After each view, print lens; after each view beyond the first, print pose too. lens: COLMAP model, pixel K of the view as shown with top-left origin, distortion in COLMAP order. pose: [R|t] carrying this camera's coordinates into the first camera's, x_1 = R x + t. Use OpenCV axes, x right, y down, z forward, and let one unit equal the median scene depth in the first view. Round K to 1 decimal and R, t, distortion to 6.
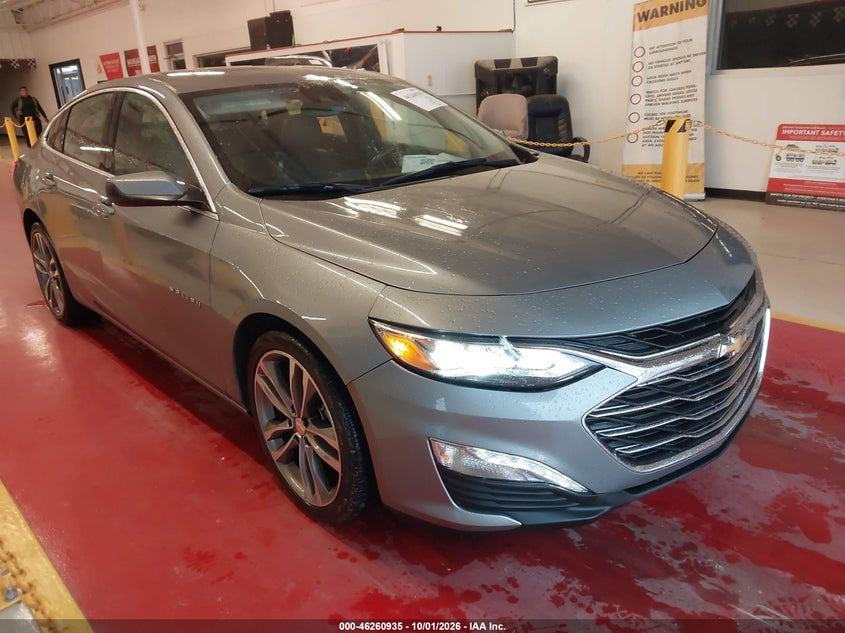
lens RADIAL K [[630.3, 0, 422.5], [0, 630.3, 316.5], [0, 0, 1]] dist [-0.001803, -0.001299]
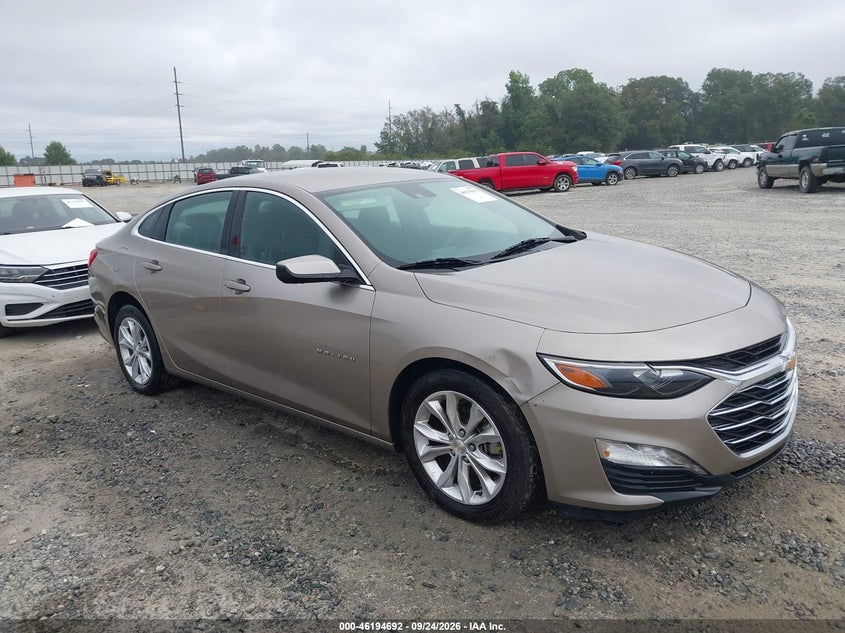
lens RADIAL K [[630.3, 0, 422.5], [0, 630.3, 316.5], [0, 0, 1]] dist [-0.001803, -0.001299]
pose [[0.994825, -0.042583, 0.092252, -0.434964], [0.053790, 0.990994, -0.122626, 0.073217], [-0.086199, 0.126953, 0.988156, -0.304428]]
